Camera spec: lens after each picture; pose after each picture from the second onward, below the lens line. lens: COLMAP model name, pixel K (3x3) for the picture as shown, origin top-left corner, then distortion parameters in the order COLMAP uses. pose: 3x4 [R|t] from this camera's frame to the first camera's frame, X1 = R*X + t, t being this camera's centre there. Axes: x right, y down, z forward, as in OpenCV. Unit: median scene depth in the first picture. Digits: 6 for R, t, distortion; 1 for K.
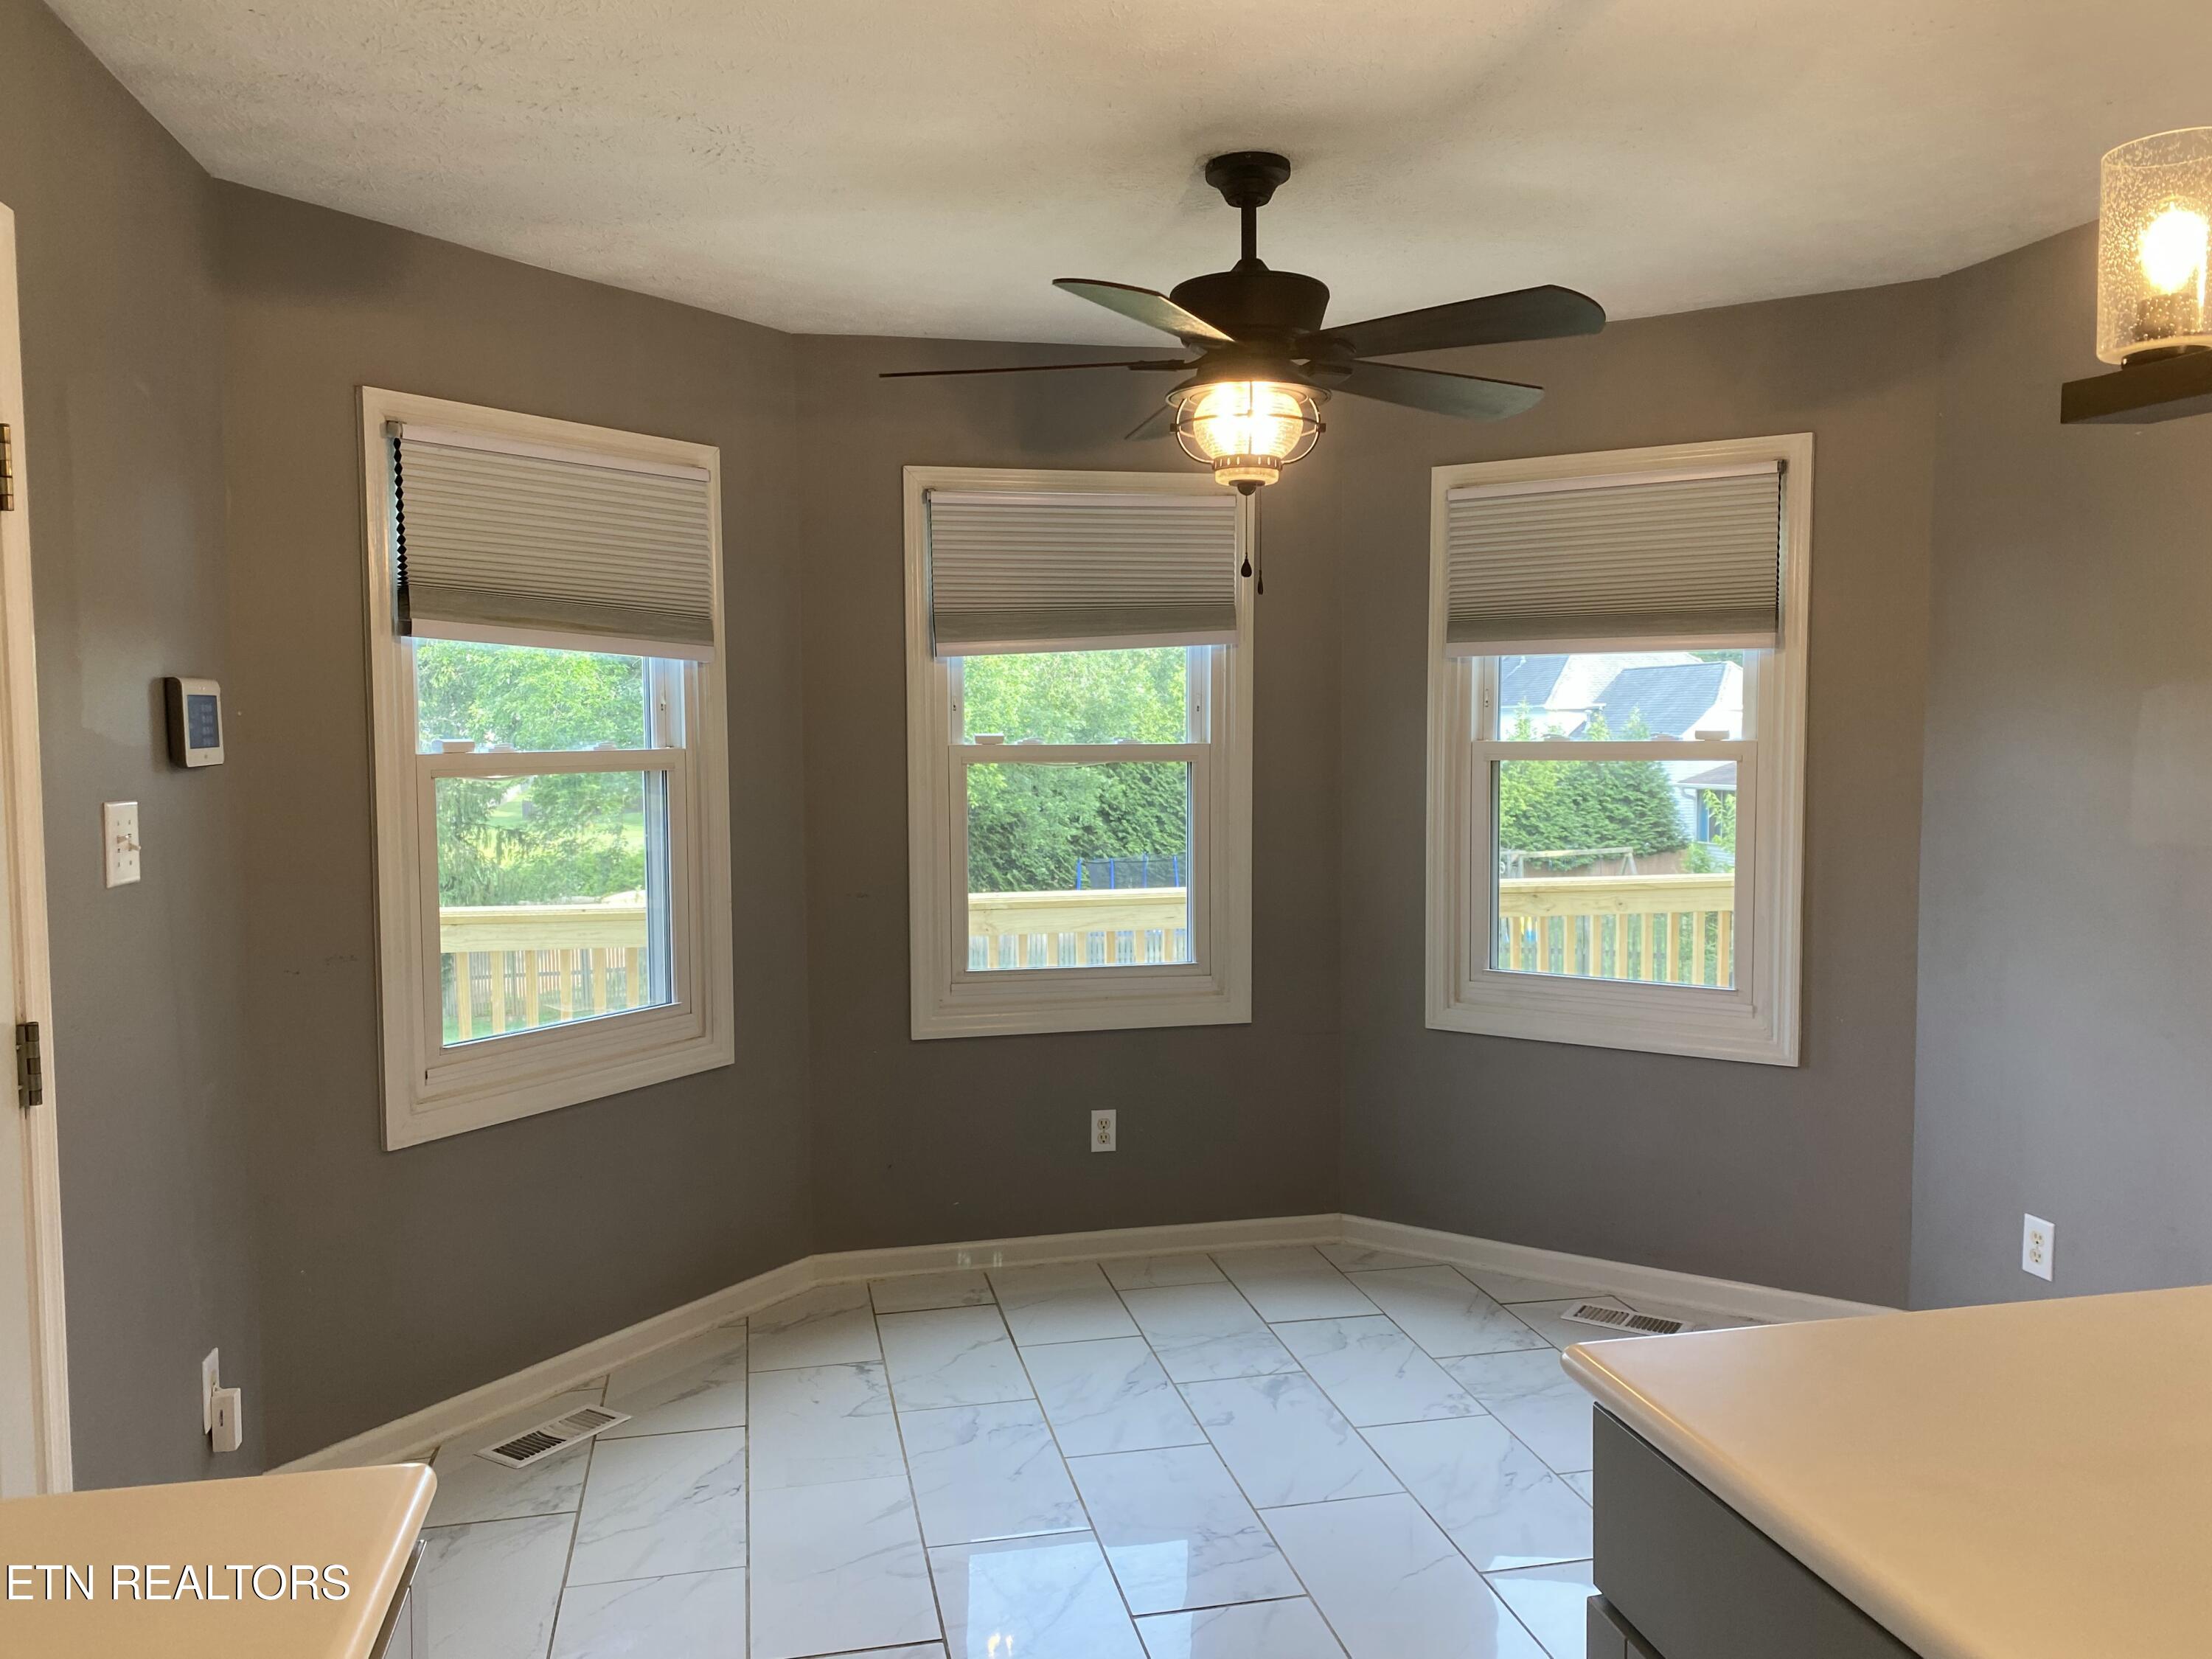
lens RADIAL K [[1712.2, 0, 1116.7], [0, 1712.2, 836.7], [0, 0, 1]] dist [0.049728, -0.036830]
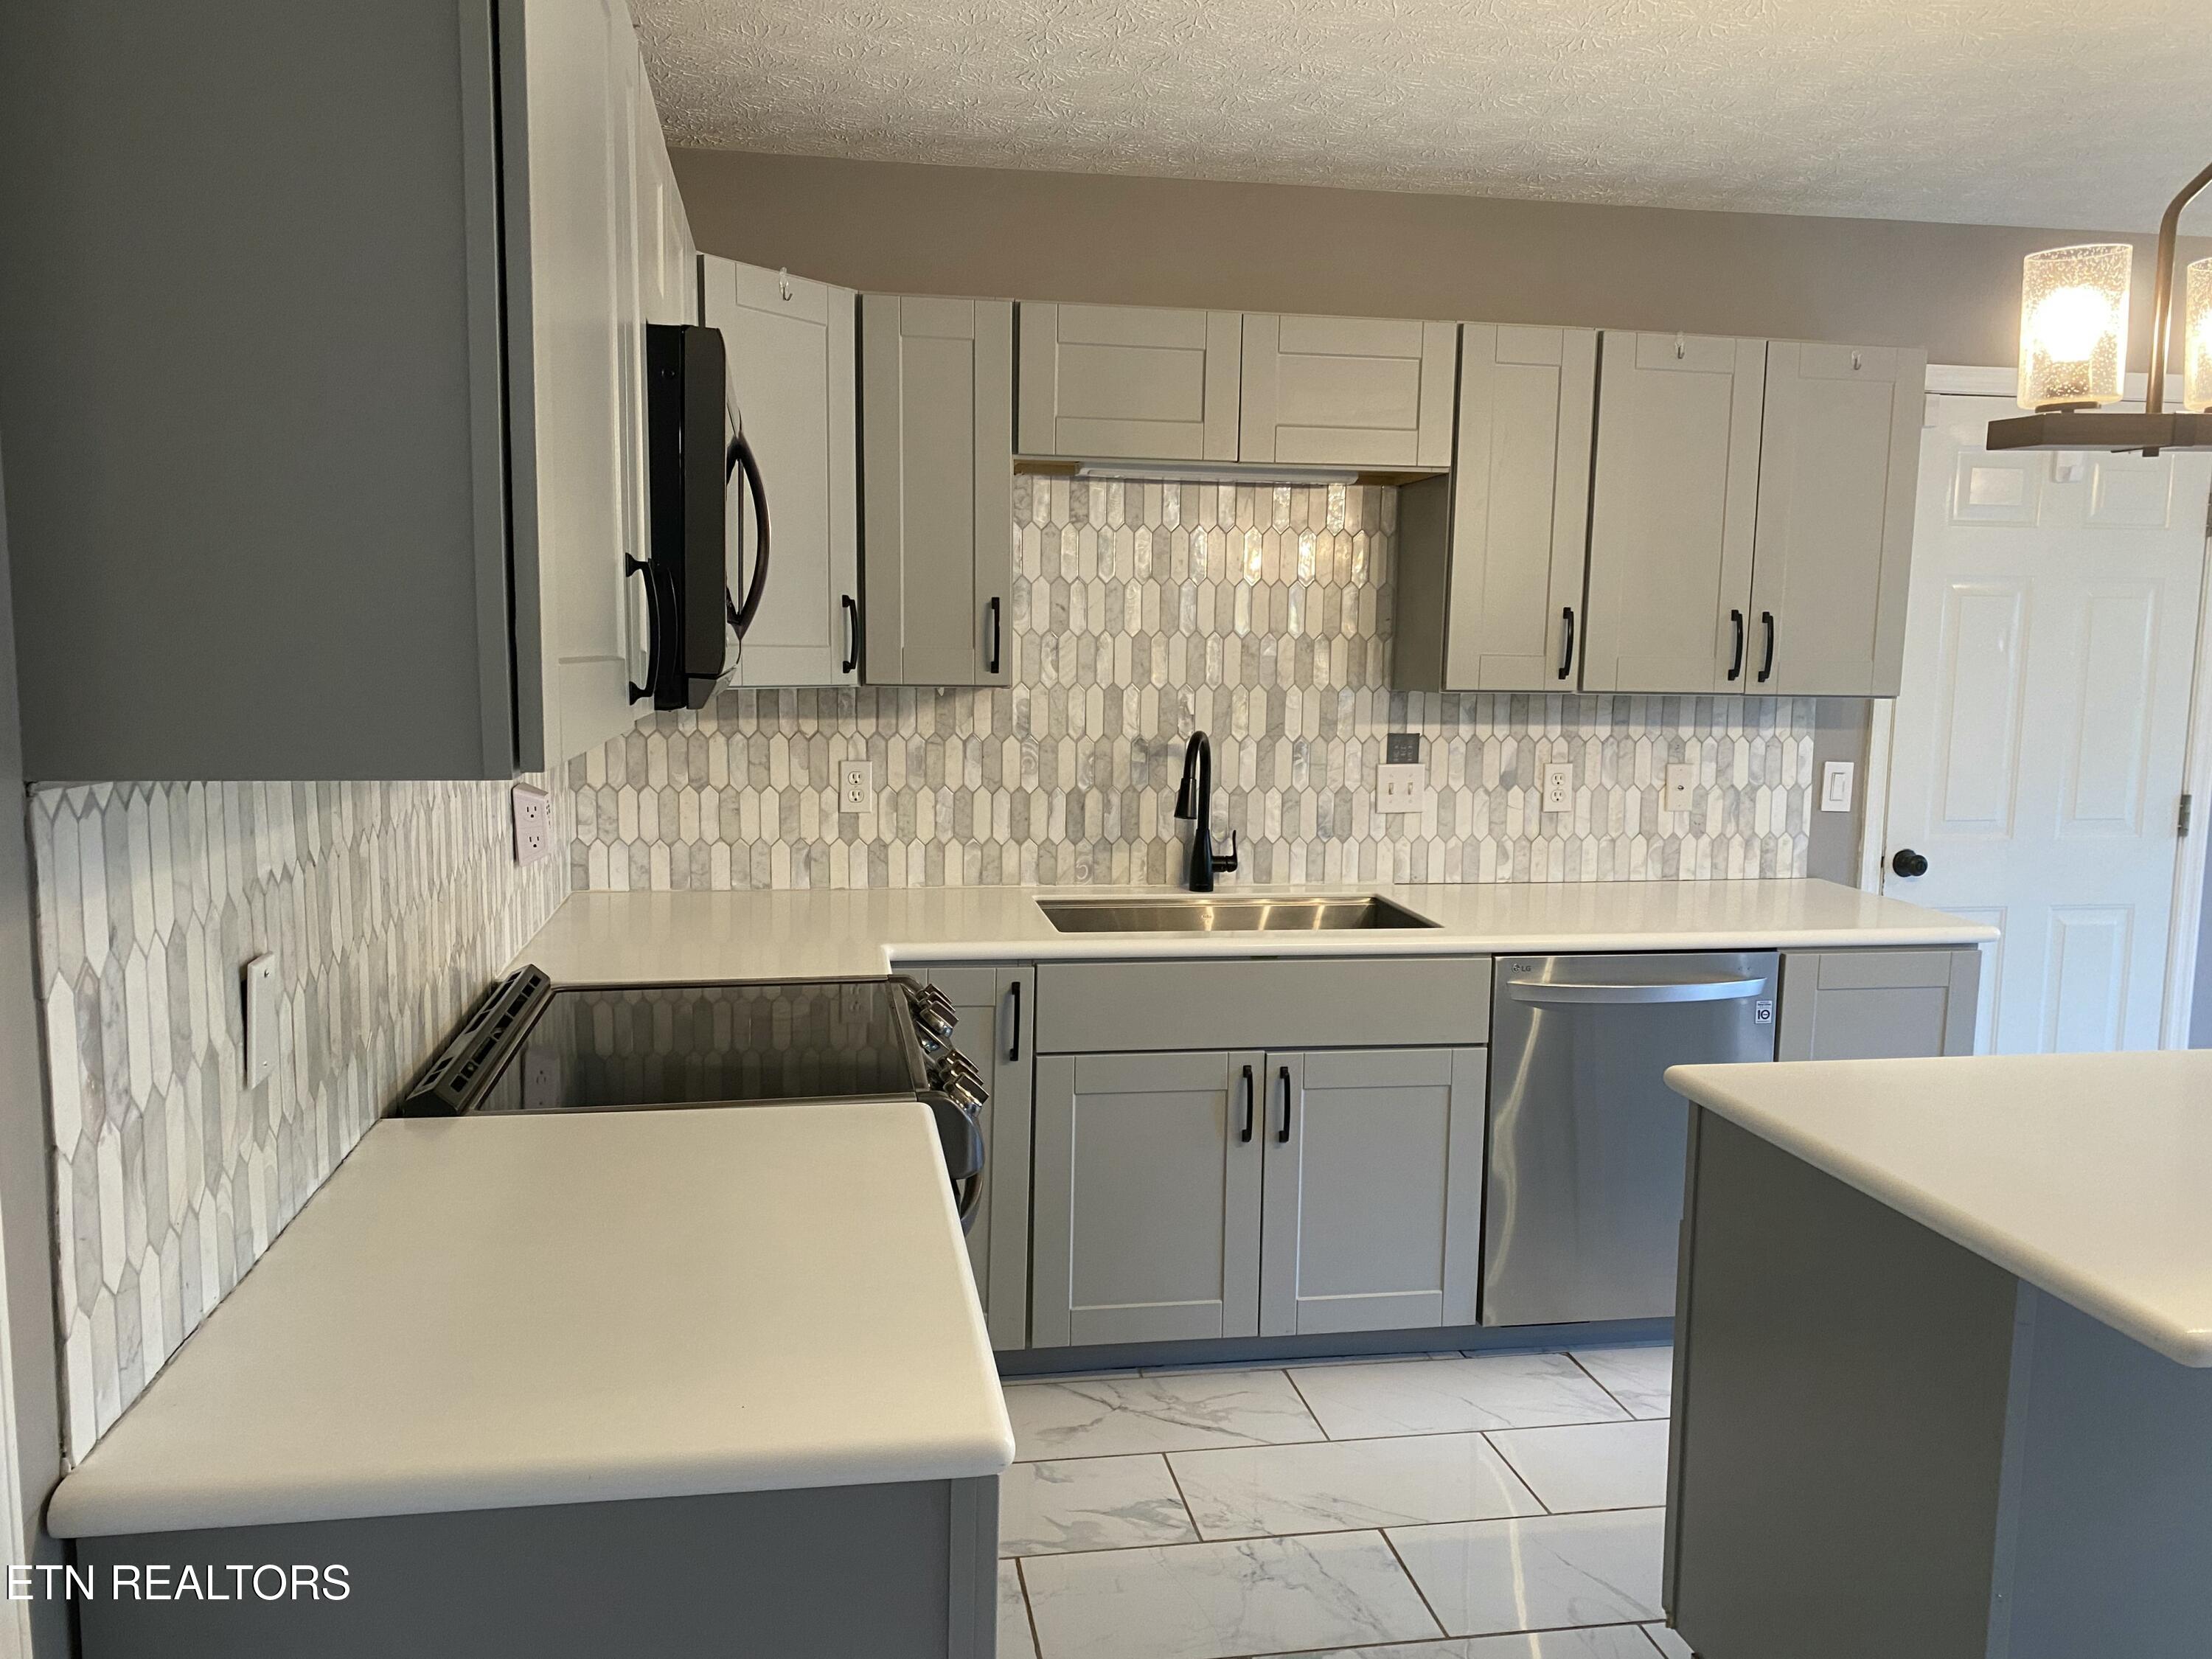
lens RADIAL K [[1712.2, 0, 1106.1], [0, 1712.2, 831.3], [0, 0, 1]] dist [0.049728, -0.036830]
pose [[-0.036592, 0.125999, -0.991355, 0.739813], [-0.079814, 0.988482, 0.128580, -0.004402], [0.996138, 0.083829, -0.026114, -0.096535]]
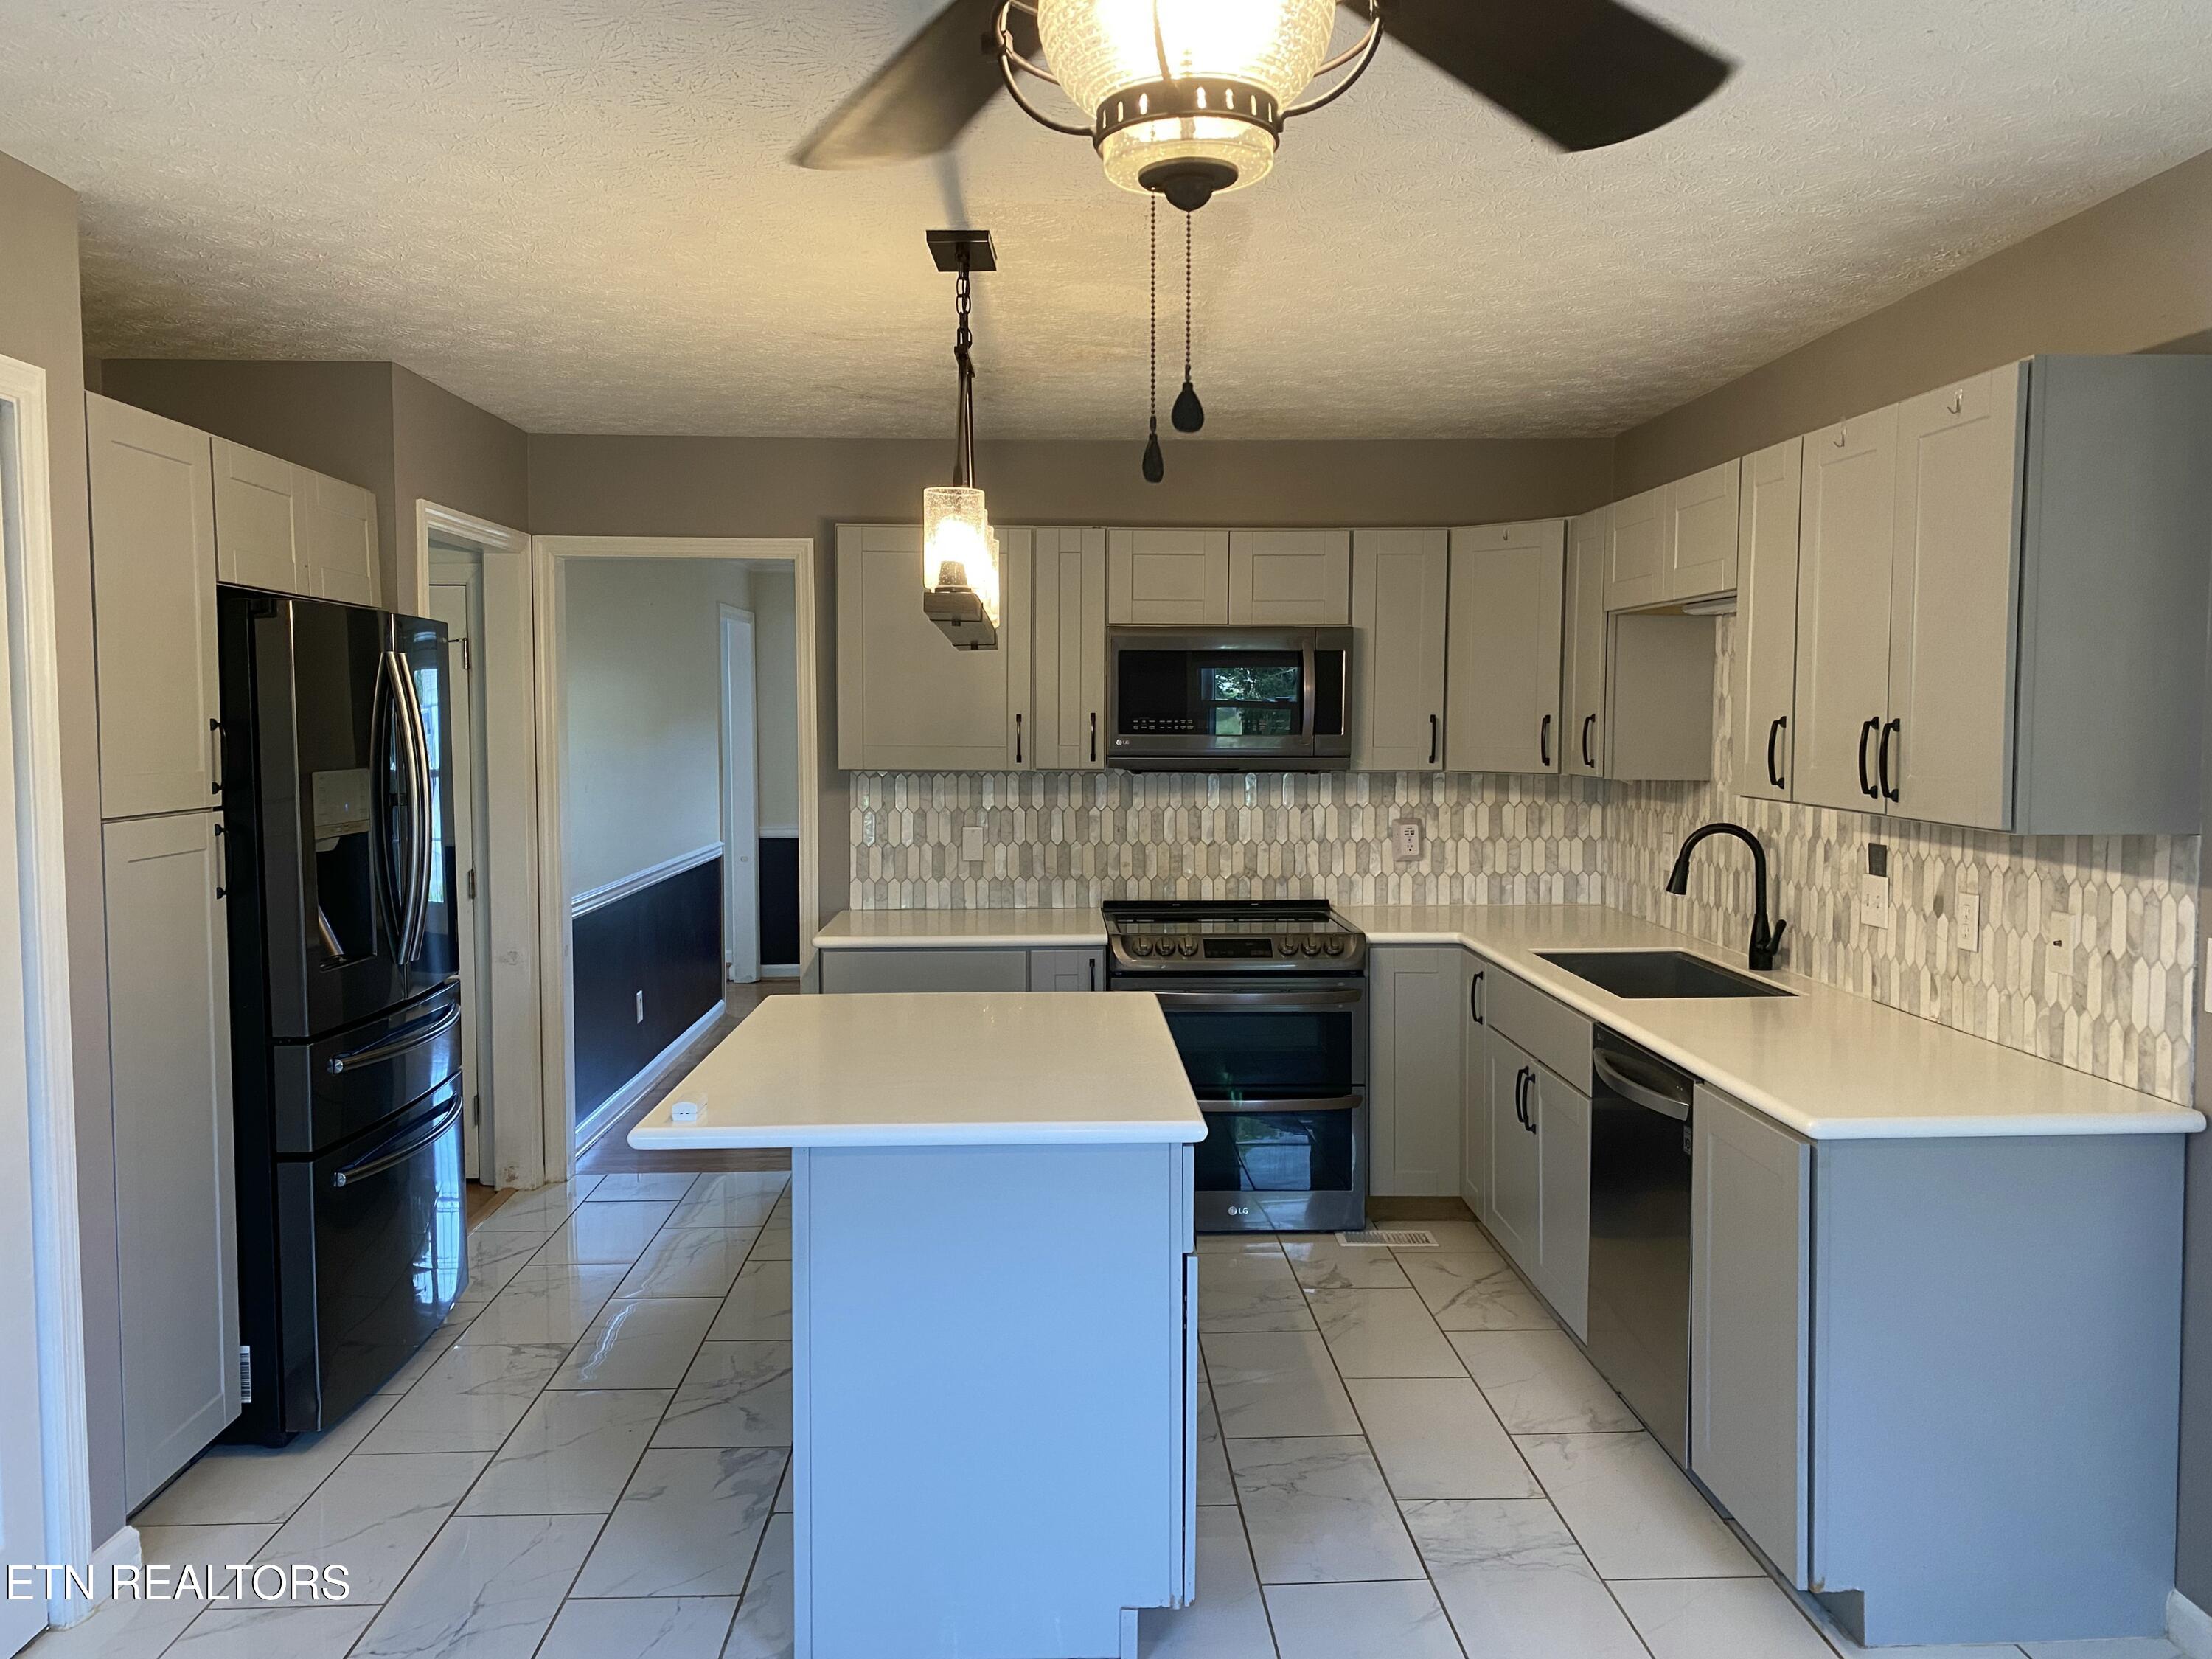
lens RADIAL K [[1712.2, 0, 1112.3], [0, 1712.2, 828.1], [0, 0, 1]] dist [0.049728, -0.036830]
pose [[-0.986316, -0.017307, 0.163952, 0.025626], [0.004512, 0.991268, 0.131784, -0.083348], [-0.164801, 0.130721, -0.977626, 1.032657]]
